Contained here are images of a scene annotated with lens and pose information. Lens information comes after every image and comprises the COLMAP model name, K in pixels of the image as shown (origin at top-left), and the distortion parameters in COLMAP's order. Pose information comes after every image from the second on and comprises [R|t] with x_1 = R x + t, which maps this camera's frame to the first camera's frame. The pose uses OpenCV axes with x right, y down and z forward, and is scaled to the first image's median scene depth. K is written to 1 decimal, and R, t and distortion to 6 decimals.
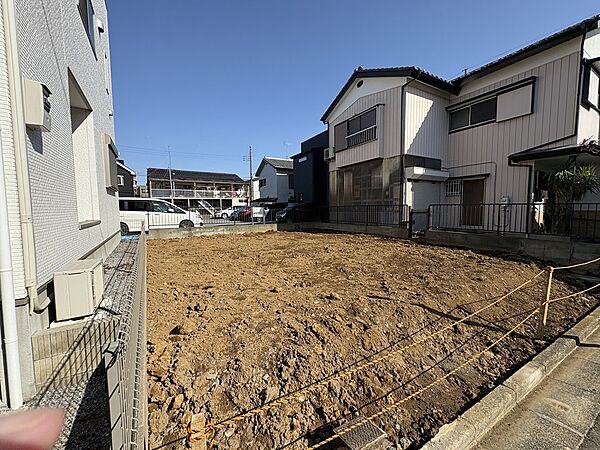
lens RADIAL K [[238.3, 0, 300.0], [0, 238.3, 225.0], [0, 0, 1]] dist [0.001328, -0.000119]
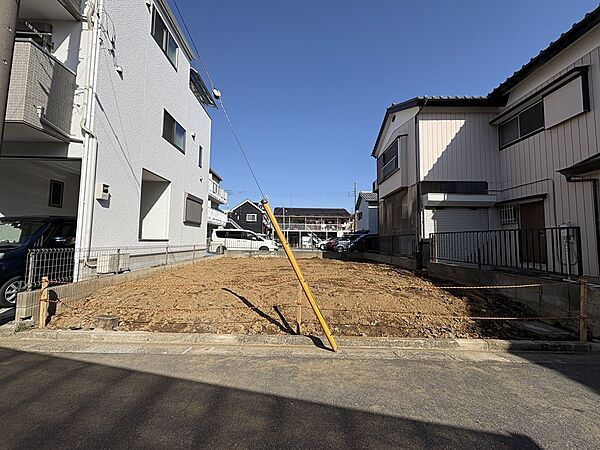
lens RADIAL K [[238.3, 0, 300.0], [0, 238.3, 225.0], [0, 0, 1]] dist [0.001328, -0.000119]
pose [[0.860793, -0.015058, -0.508733, 0.447864], [-0.056421, 0.990578, -0.124786, 0.019494], [0.505819, 0.136118, 0.851833, -0.027242]]
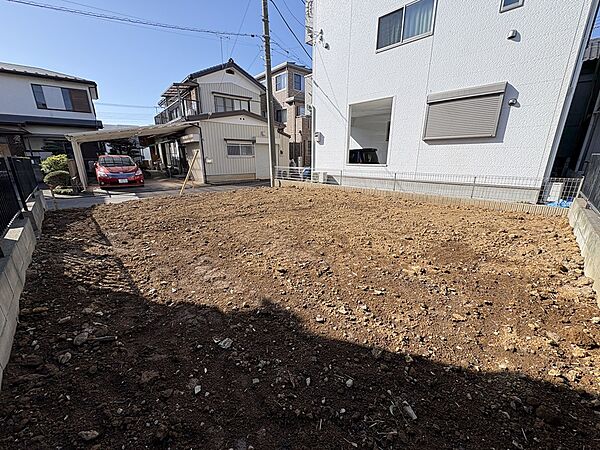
lens RADIAL K [[238.3, 0, 300.0], [0, 238.3, 225.0], [0, 0, 1]] dist [0.001328, -0.000119]
pose [[-0.974405, 0.074336, -0.212154, 0.094625], [-0.002844, 0.939593, 0.342281, -0.091613], [0.224783, 0.334124, -0.915333, 1.185524]]
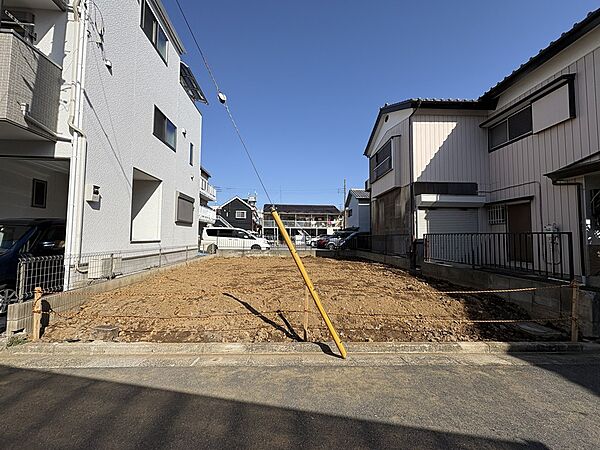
lens RADIAL K [[238.3, 0, 300.0], [0, 238.3, 225.0], [0, 0, 1]] dist [0.001328, -0.000119]
pose [[0.884095, -0.008634, -0.467227, 0.425205], [-0.048930, 0.992623, -0.110928, 0.005784], [0.464738, 0.120932, 0.877151, -0.039828]]
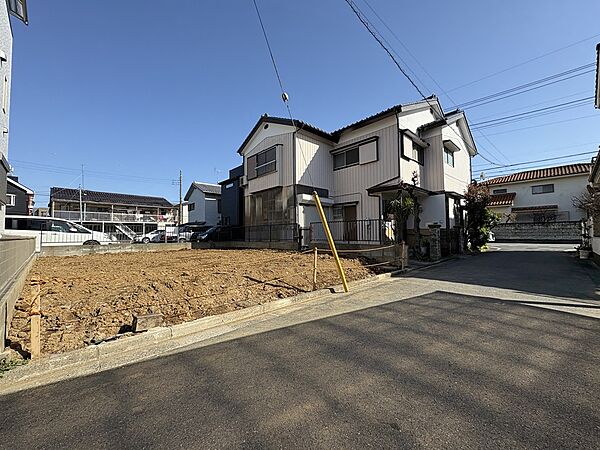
lens RADIAL K [[238.3, 0, 300.0], [0, 238.3, 225.0], [0, 0, 1]] dist [0.001328, -0.000119]
pose [[0.970778, 0.007133, 0.239874, 0.137904], [0.020227, 0.993570, -0.111402, 0.053467], [-0.239126, 0.112998, 0.964391, -0.176352]]
